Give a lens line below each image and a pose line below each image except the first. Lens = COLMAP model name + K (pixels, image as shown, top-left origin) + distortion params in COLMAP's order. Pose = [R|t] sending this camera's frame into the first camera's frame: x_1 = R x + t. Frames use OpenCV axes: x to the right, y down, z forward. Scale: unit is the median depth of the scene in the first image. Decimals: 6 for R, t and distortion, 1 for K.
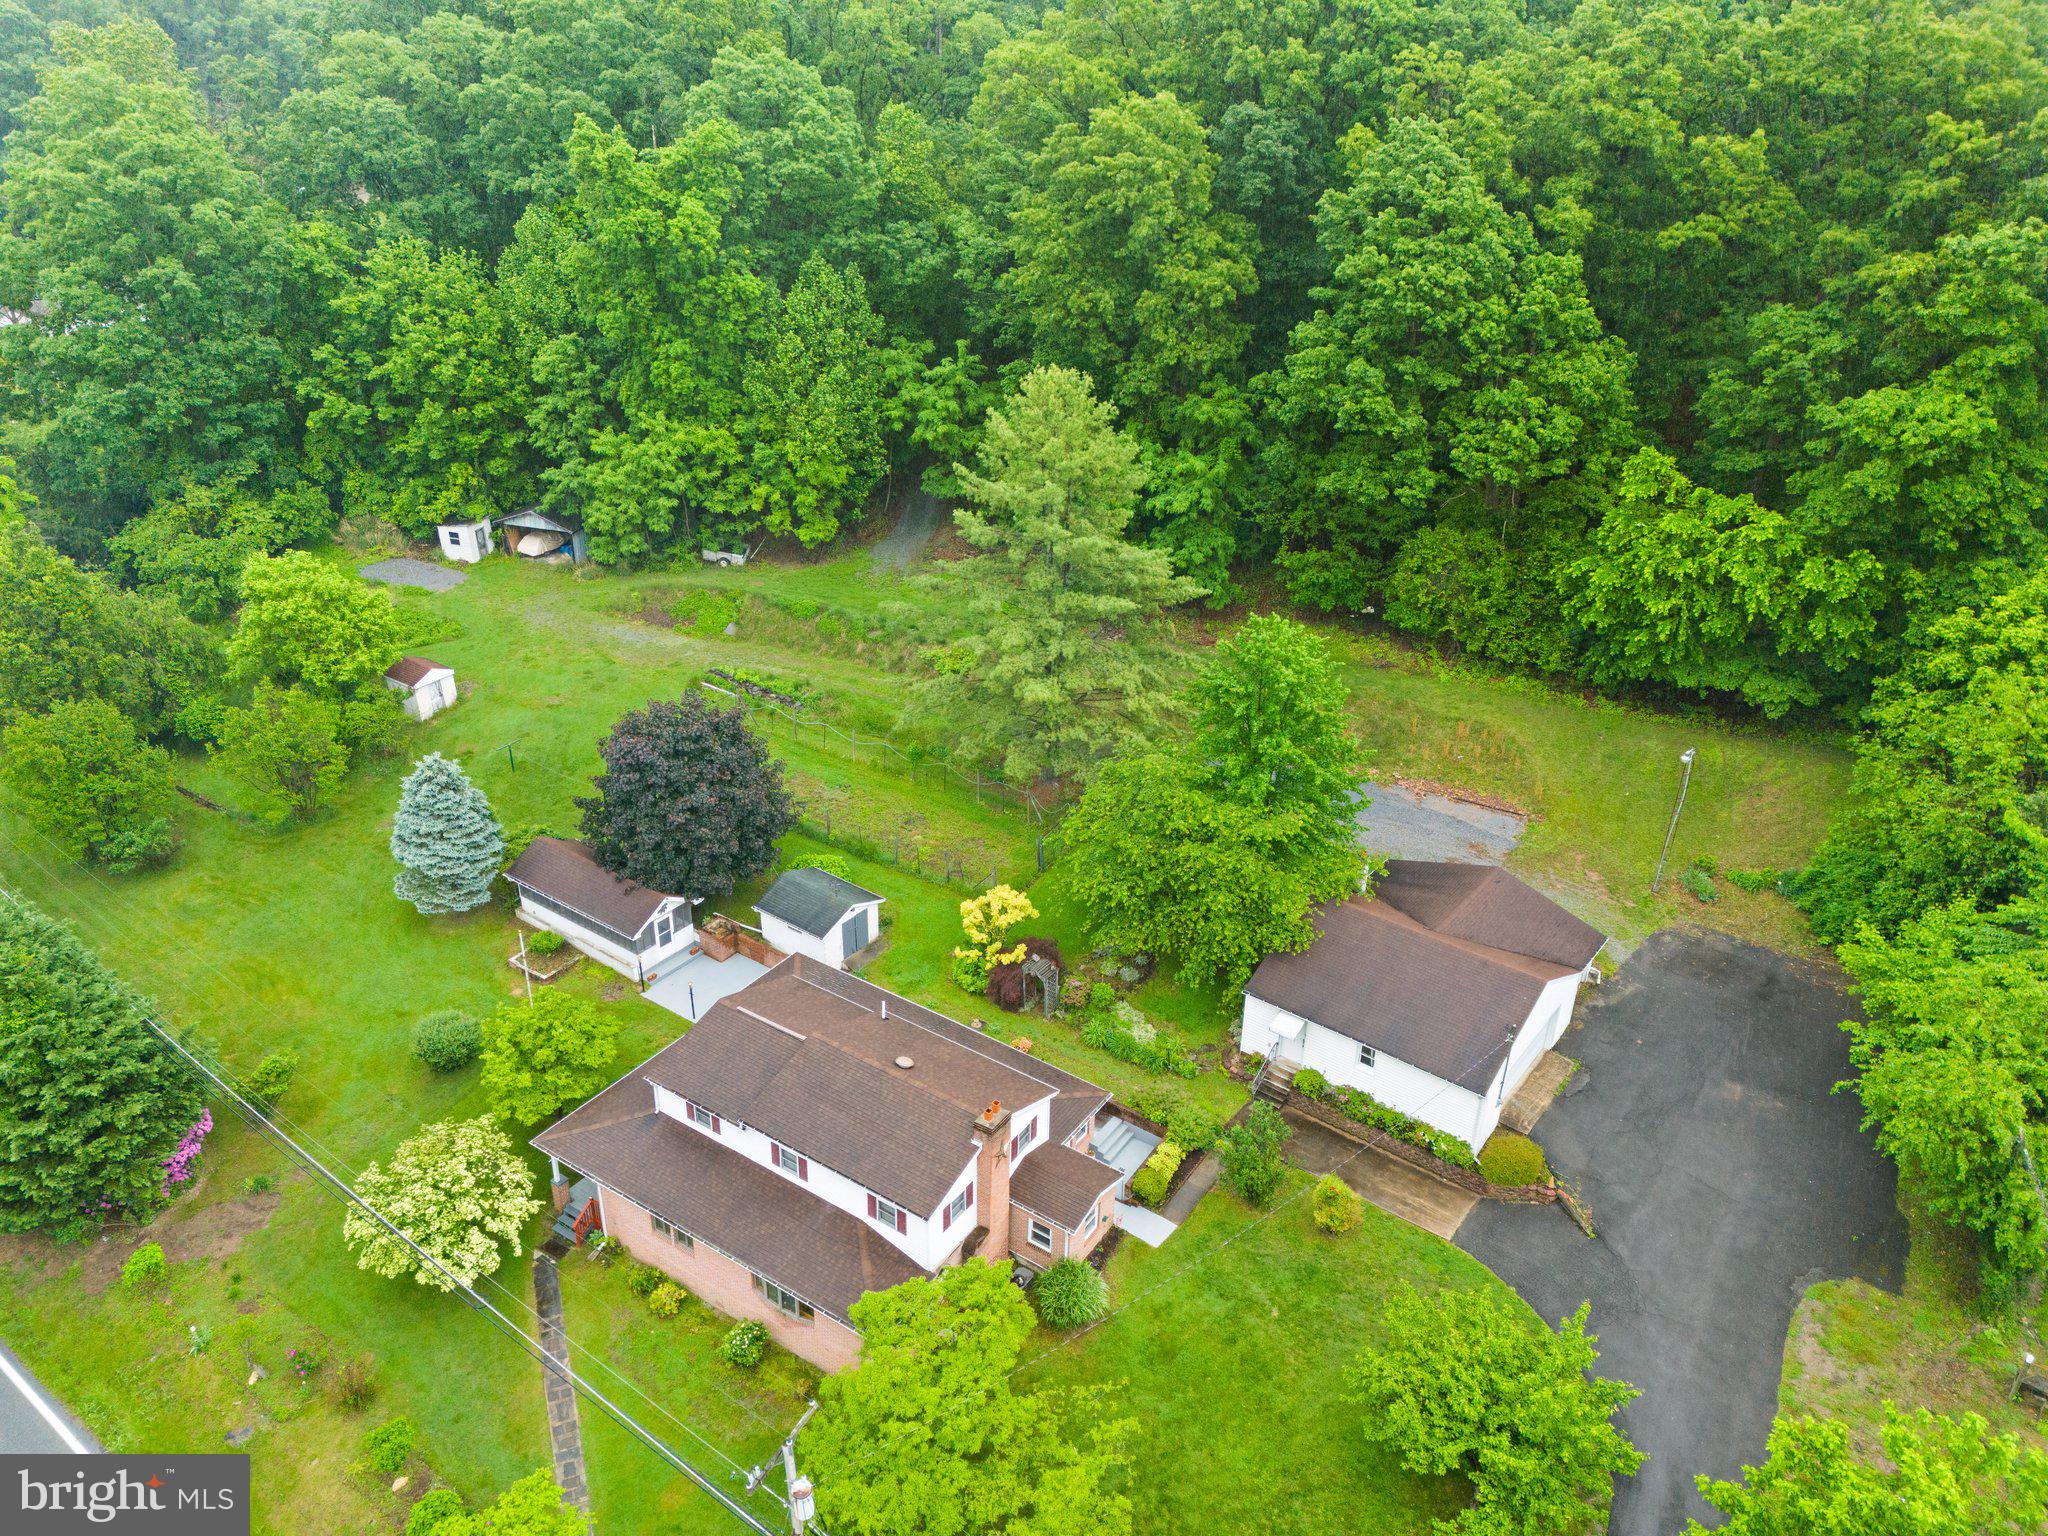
lens RADIAL K [[1479.6, 0, 1019.4], [0, 1479.6, 767.9], [0, 0, 1]] dist [0.091805, -0.087641]
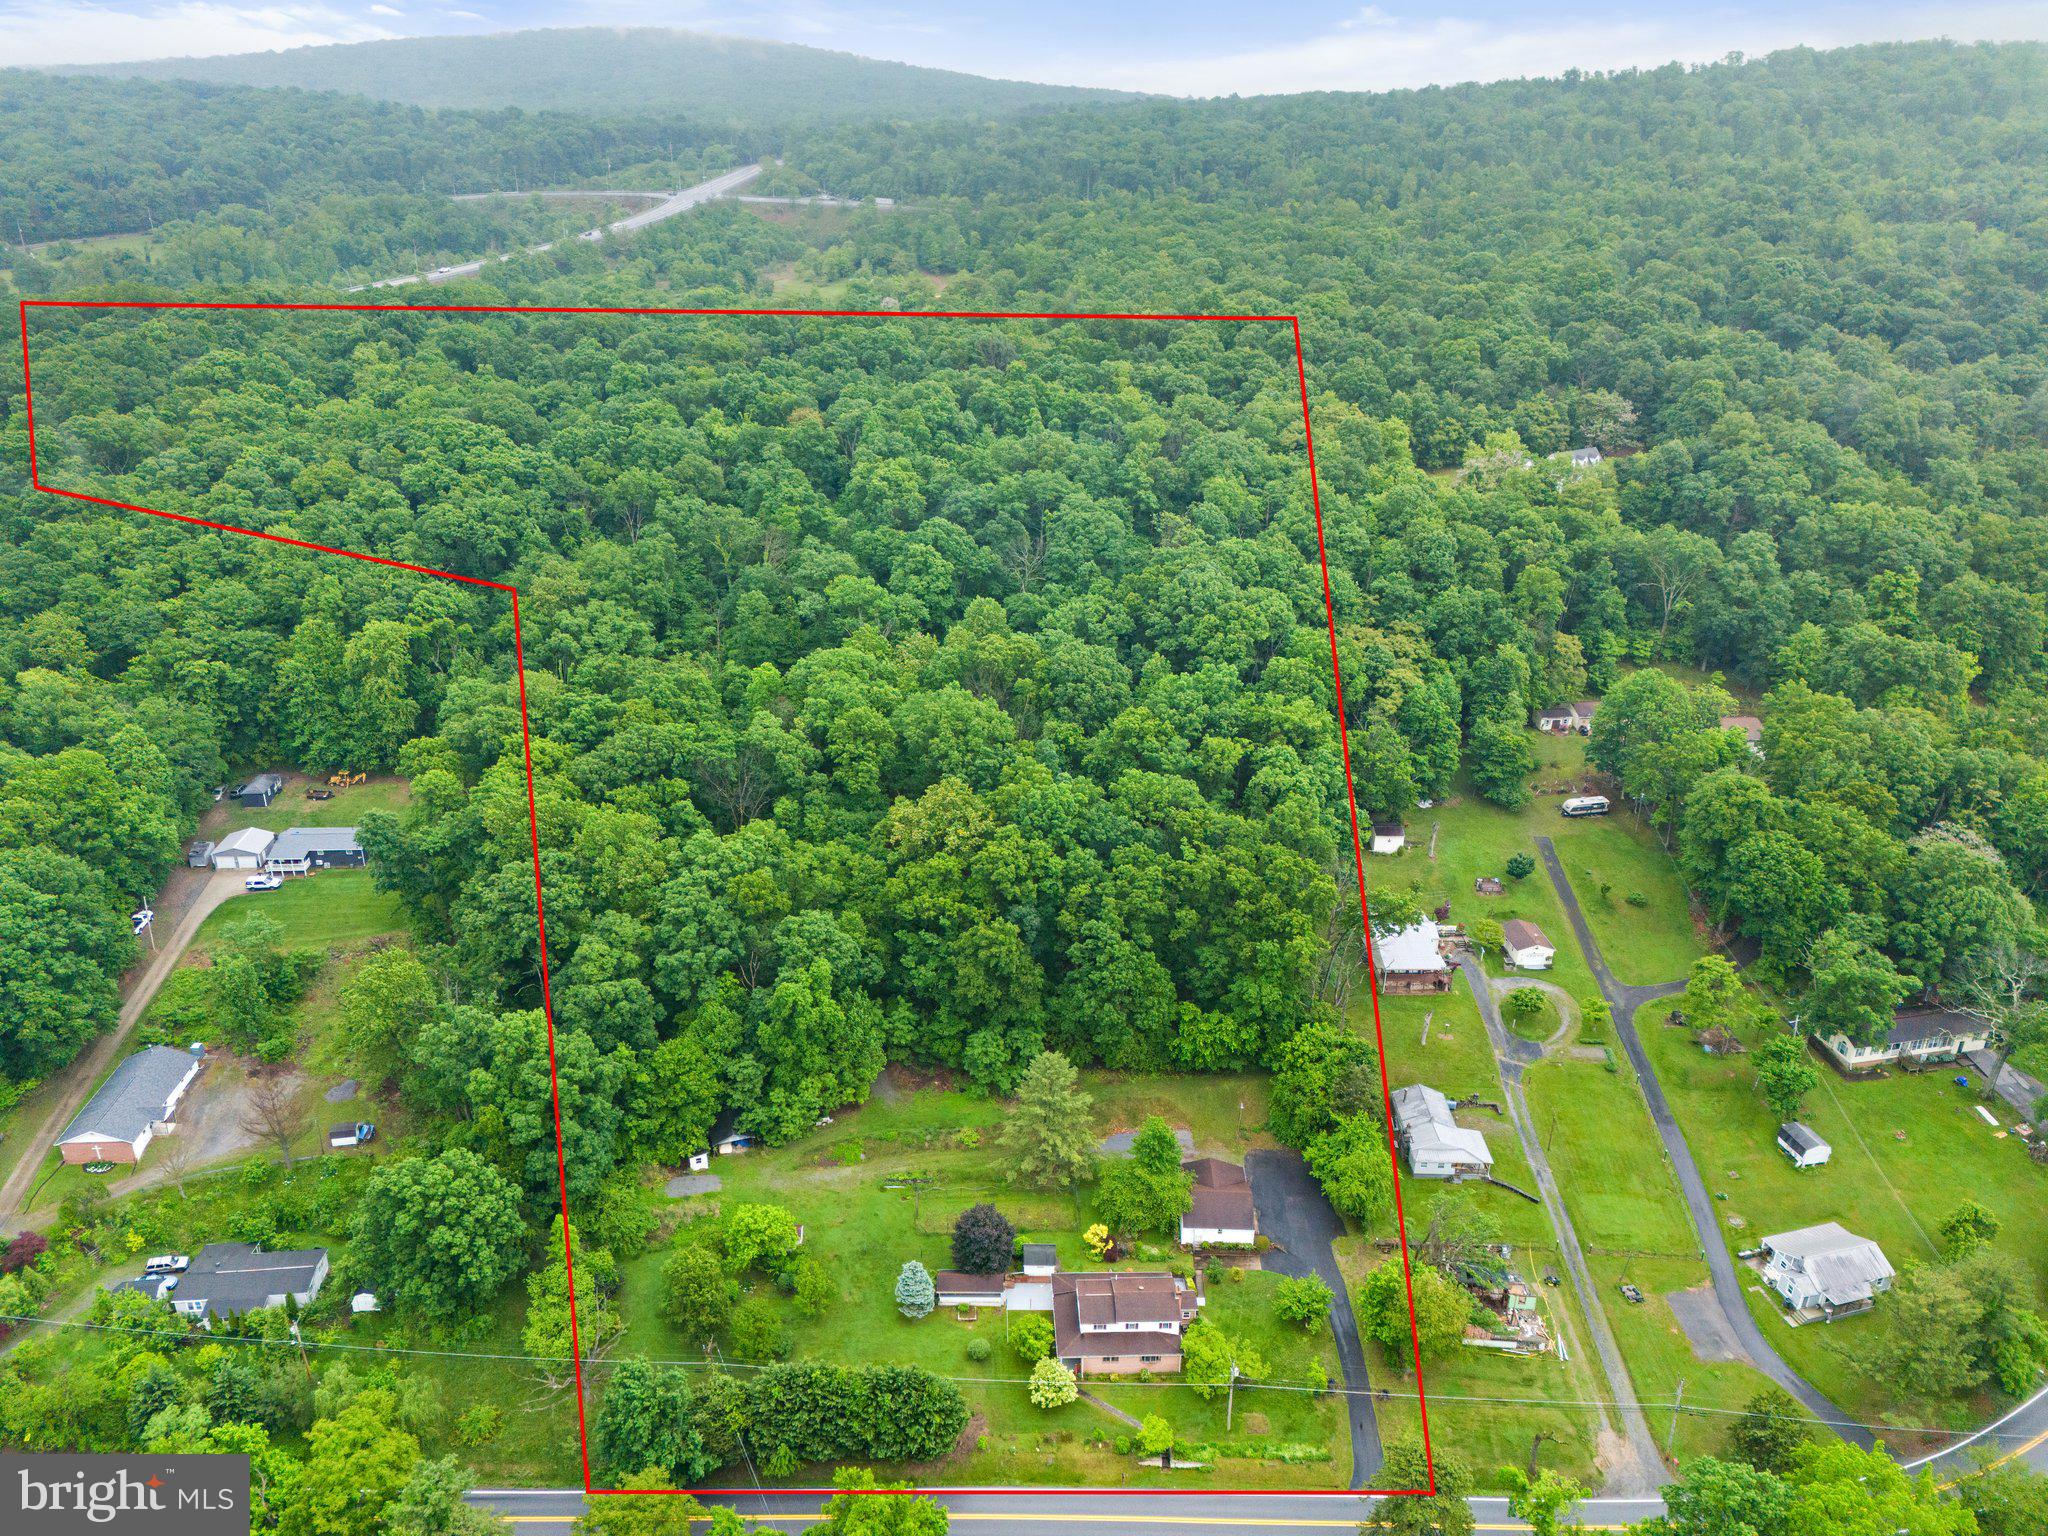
lens RADIAL K [[1479.6, 0, 1019.4], [0, 1479.6, 767.9], [0, 0, 1]] dist [0.091805, -0.087641]
pose [[0.807500, -0.249693, 0.534412, -1.404207], [0.275194, 0.960819, 0.033104, -0.882940], [-0.521739, 0.120336, 0.844575, -1.507491]]
